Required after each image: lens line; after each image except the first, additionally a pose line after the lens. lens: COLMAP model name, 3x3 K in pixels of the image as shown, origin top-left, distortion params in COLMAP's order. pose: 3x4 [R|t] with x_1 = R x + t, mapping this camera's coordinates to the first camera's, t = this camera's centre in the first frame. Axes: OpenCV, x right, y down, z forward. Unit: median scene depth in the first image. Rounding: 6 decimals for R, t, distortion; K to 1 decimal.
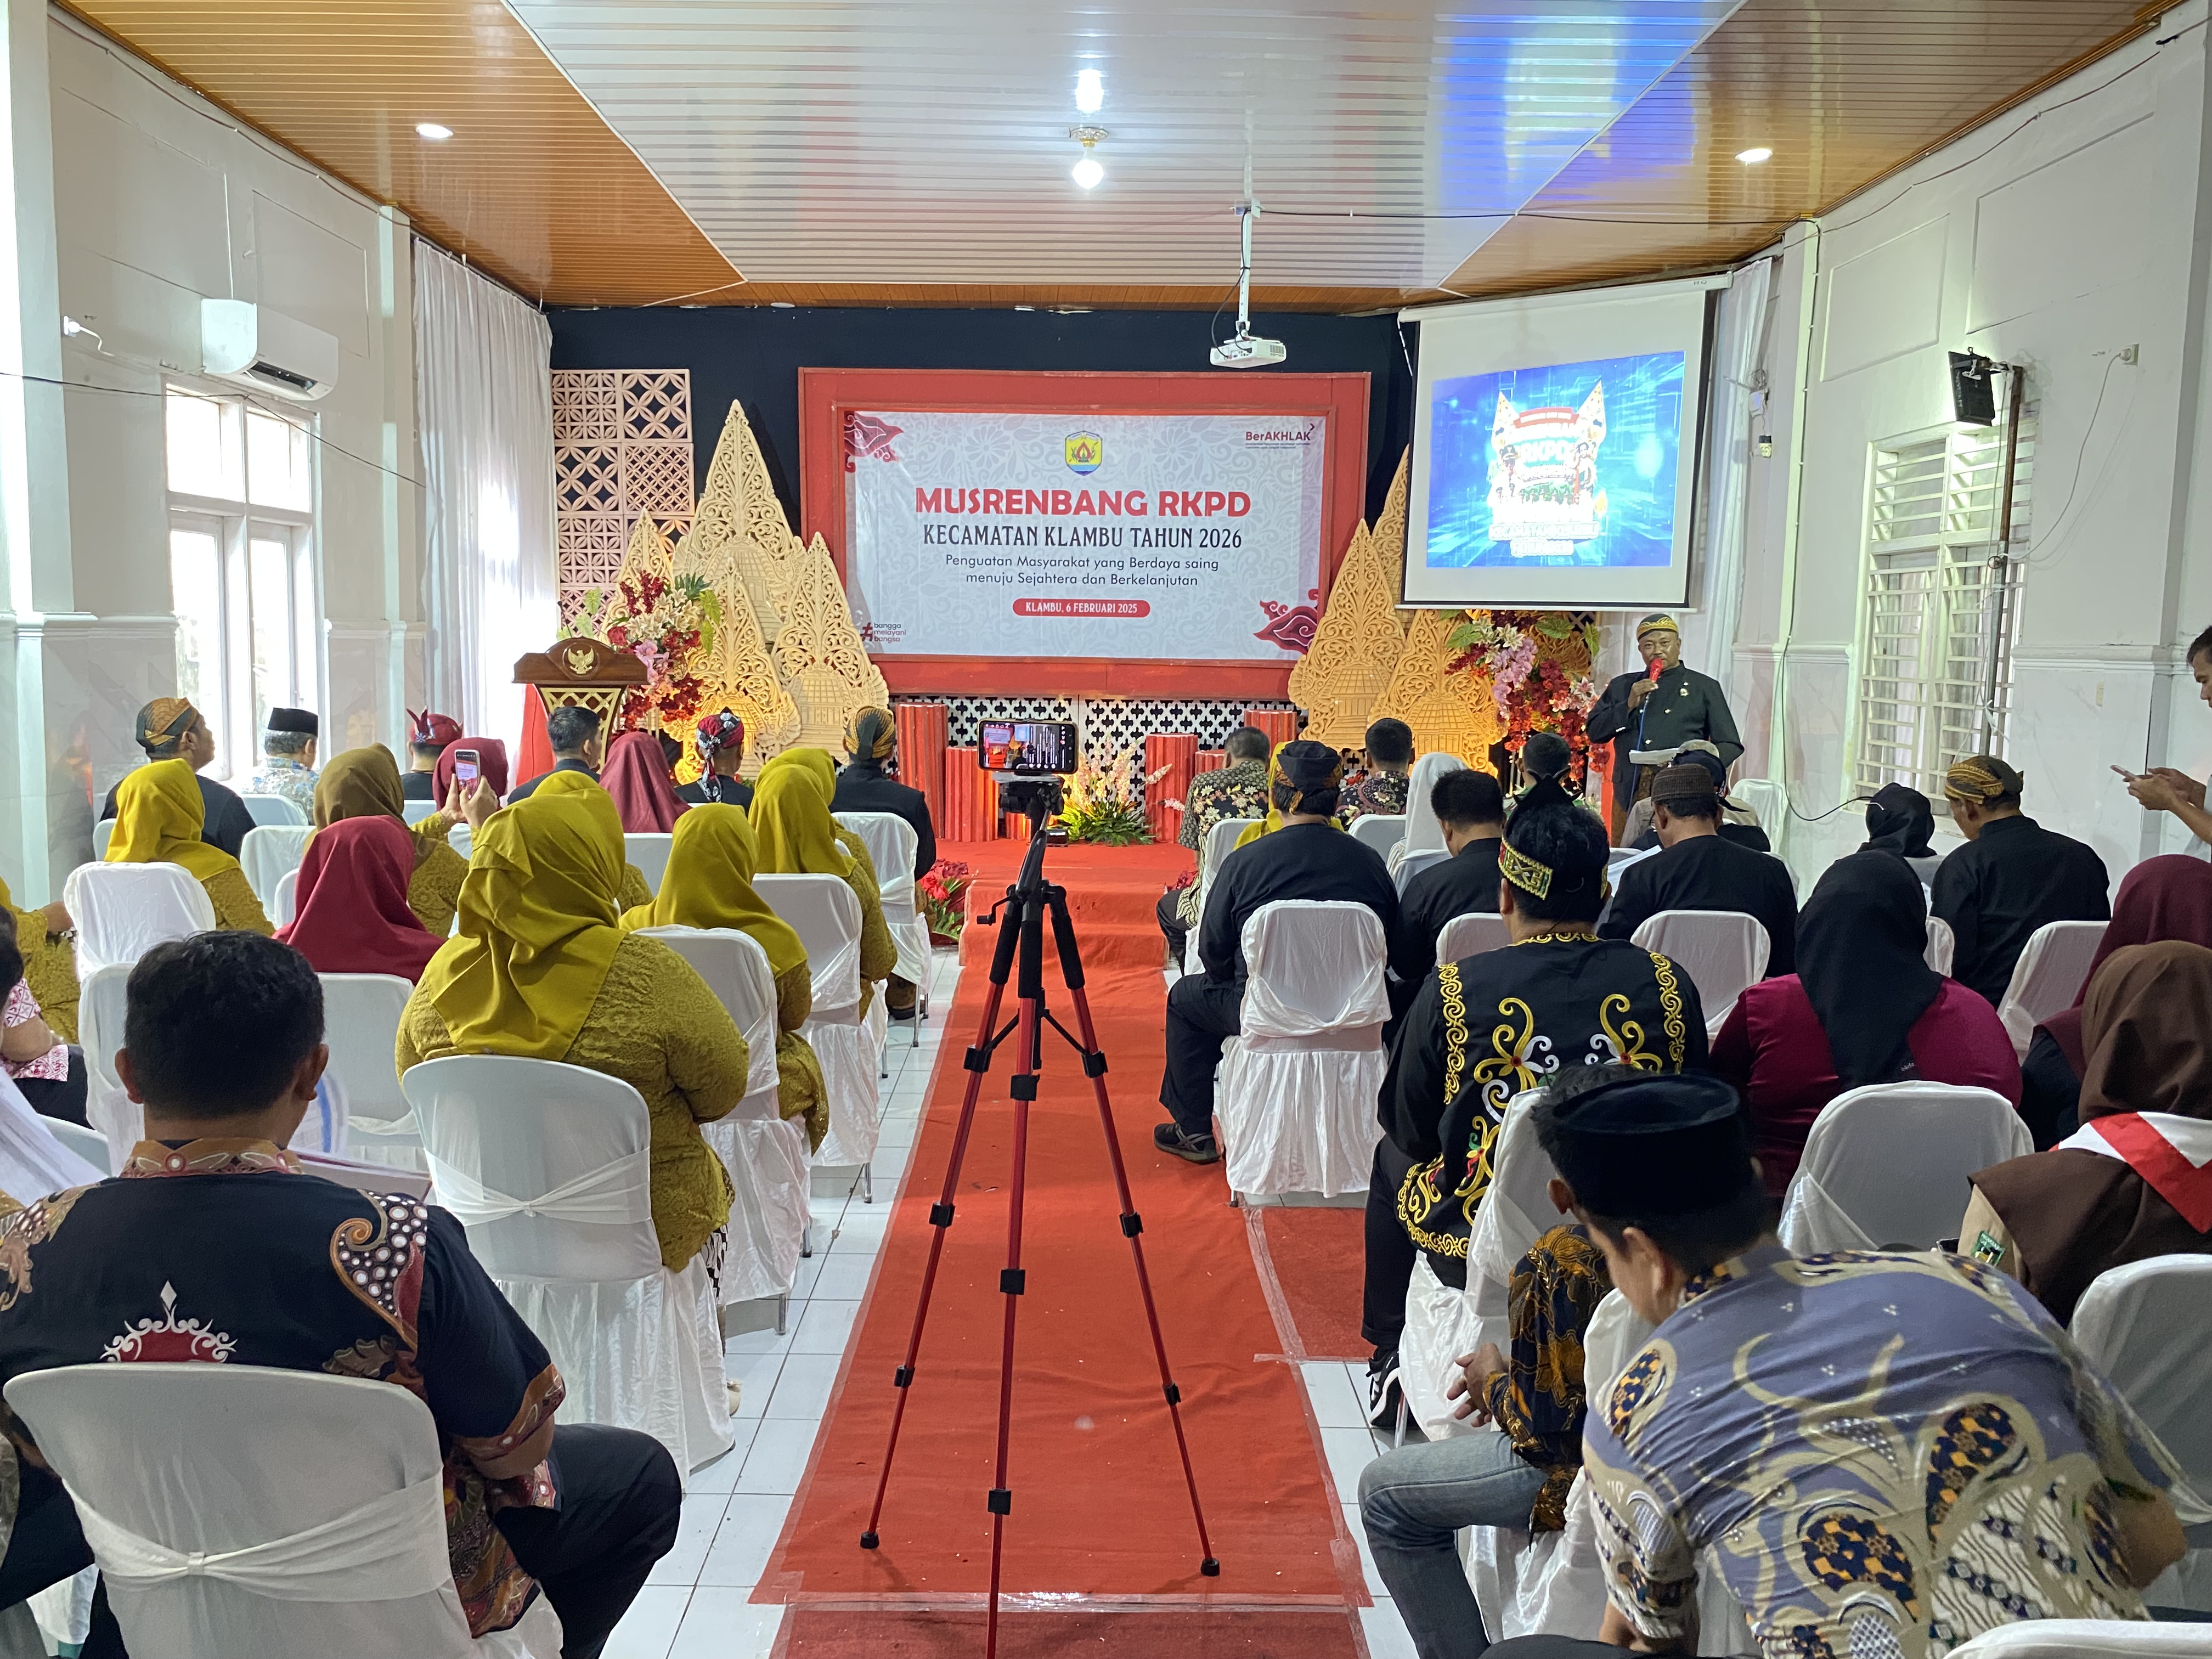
lens RADIAL K [[1733.5, 0, 1095.3], [0, 1733.5, 834.5], [0, 0, 1]] dist [0.106324, -0.049494]
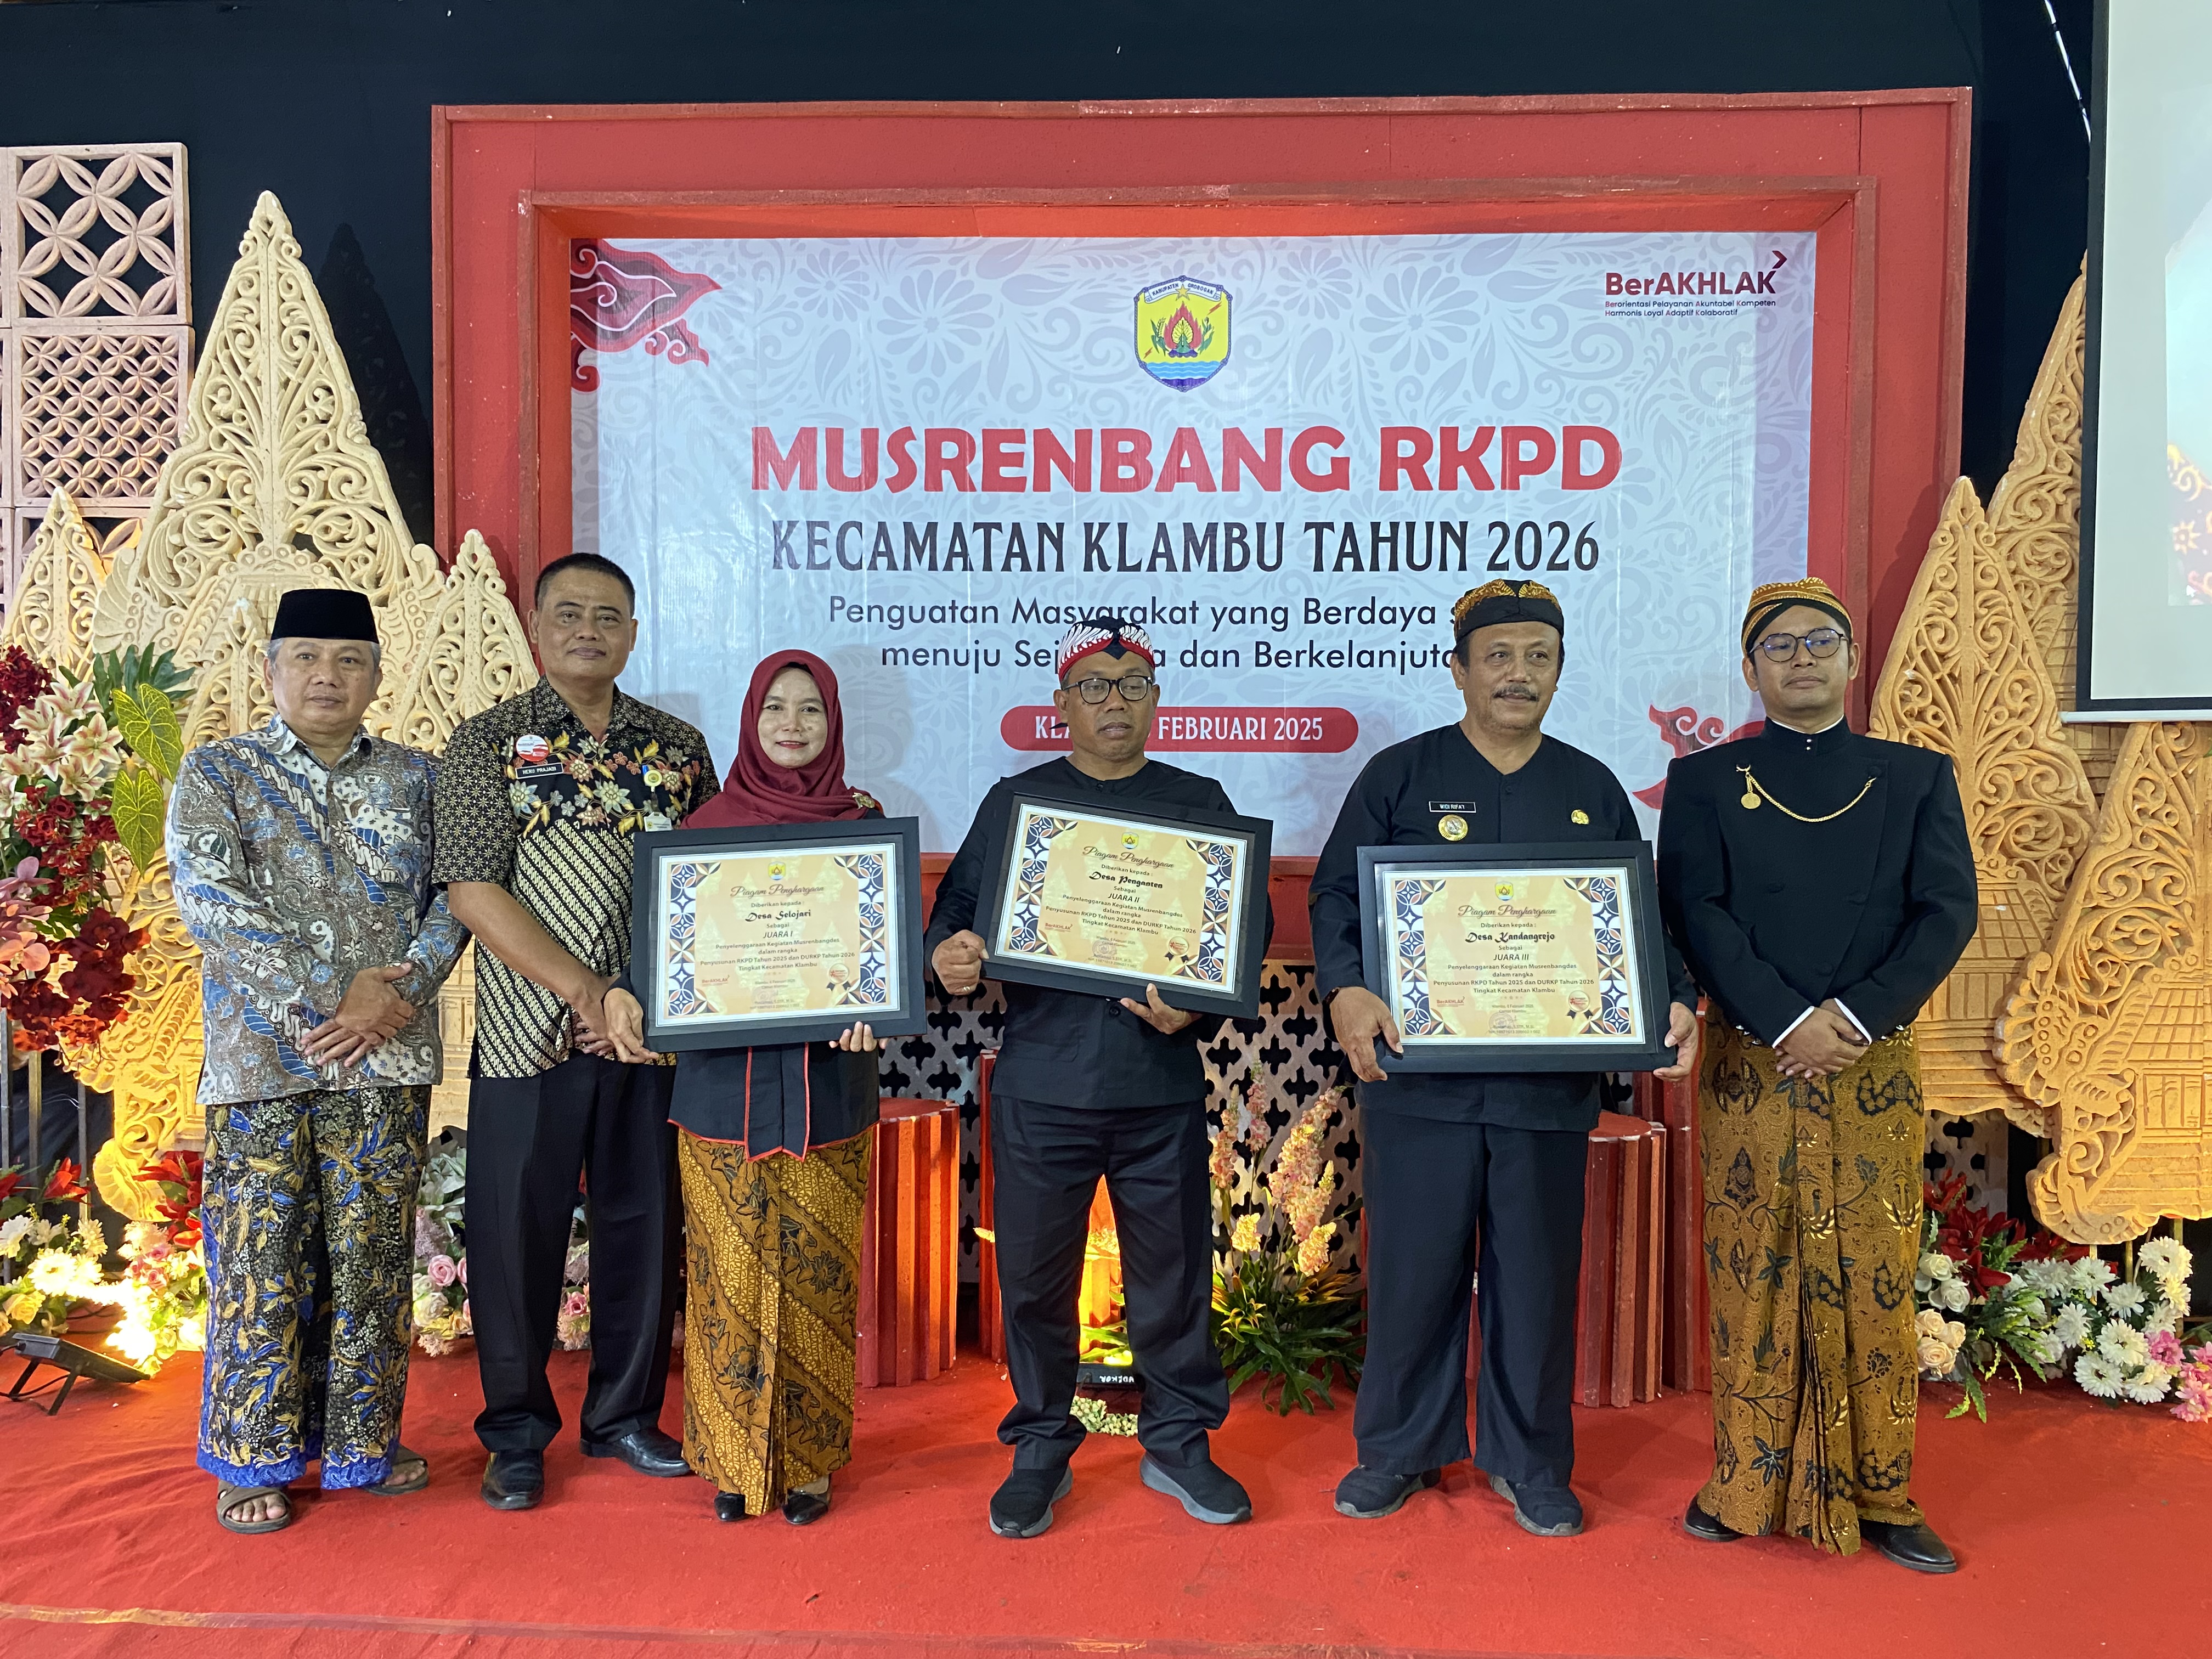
lens RADIAL K [[1733.5, 0, 1095.7], [0, 1733.5, 793.2], [0, 0, 1]] dist [0.106324, -0.049494]
pose [[0.999665, -0.006155, -0.025123, -0.016959], [0.003092, 0.992749, -0.120162, -0.070776], [0.025680, 0.120045, 0.992436, 0.624410]]
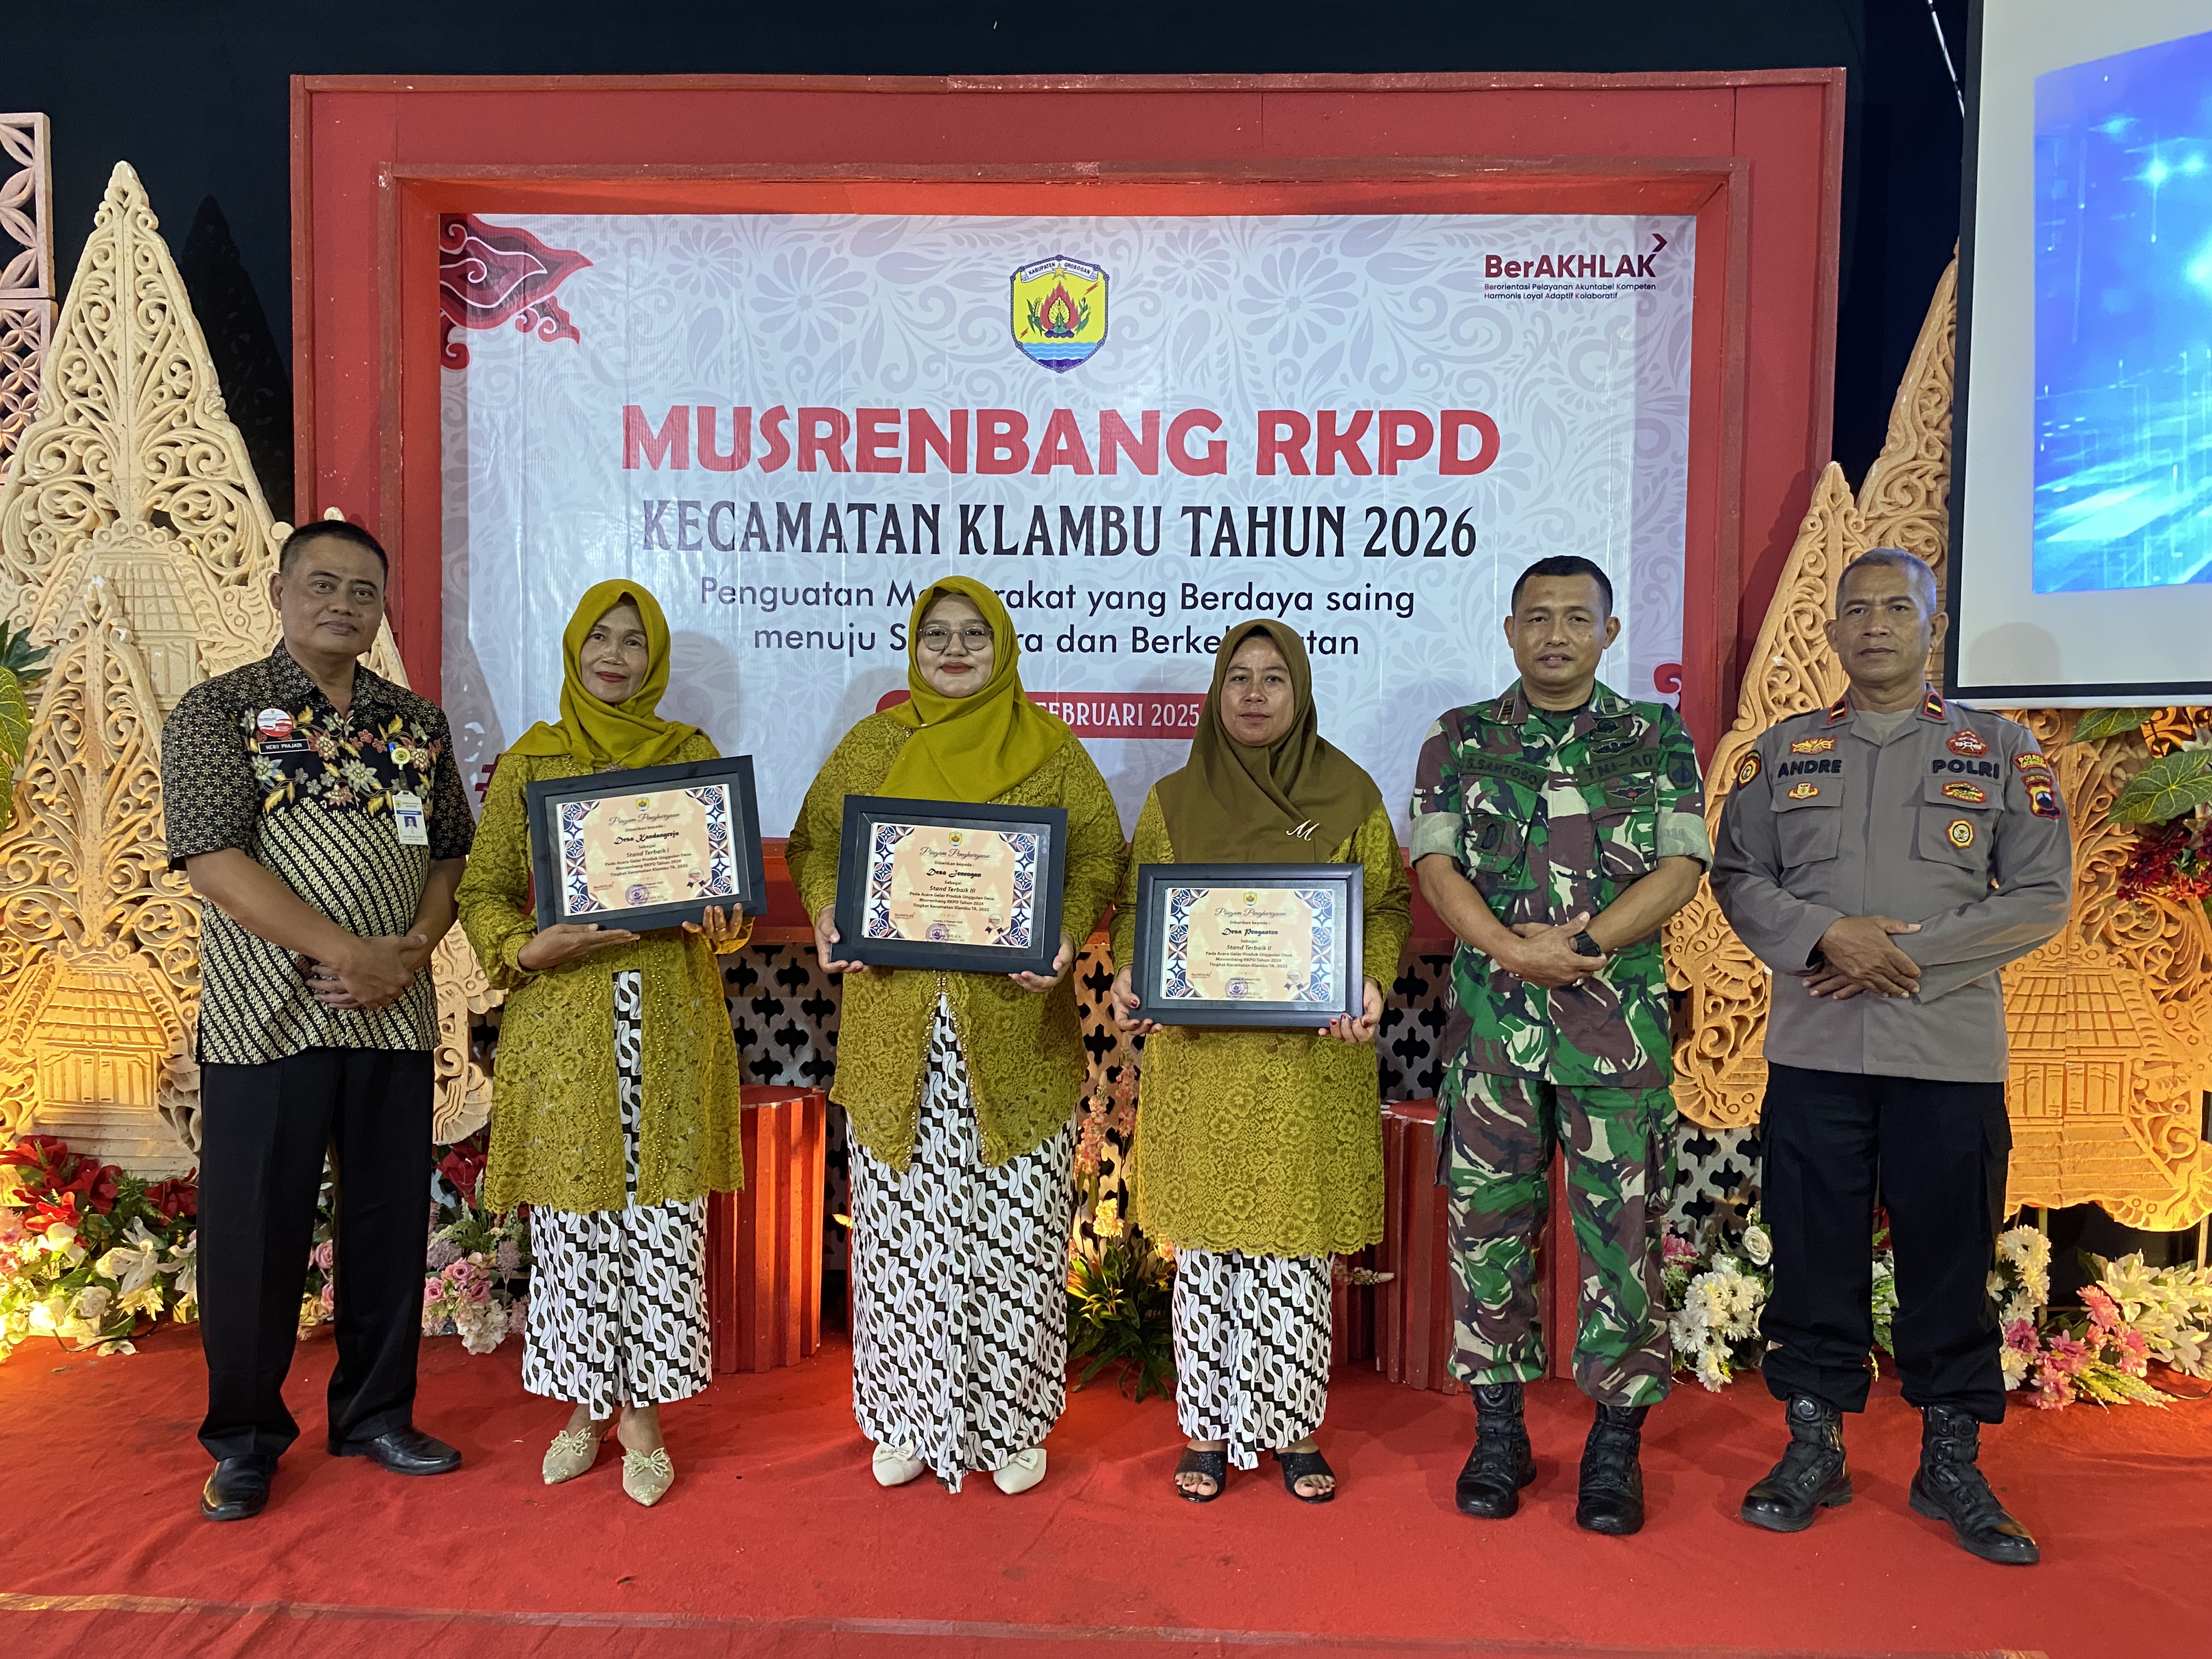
lens RADIAL K [[1733.5, 0, 1080.1], [0, 1733.5, 803.2], [0, 0, 1]] dist [0.106324, -0.049494]
pose [[0.999682, -0.001708, -0.025172, 0.007267], [-0.001031, 0.994107, -0.108401, -0.070204], [0.025208, 0.108392, 0.993789, 0.627925]]
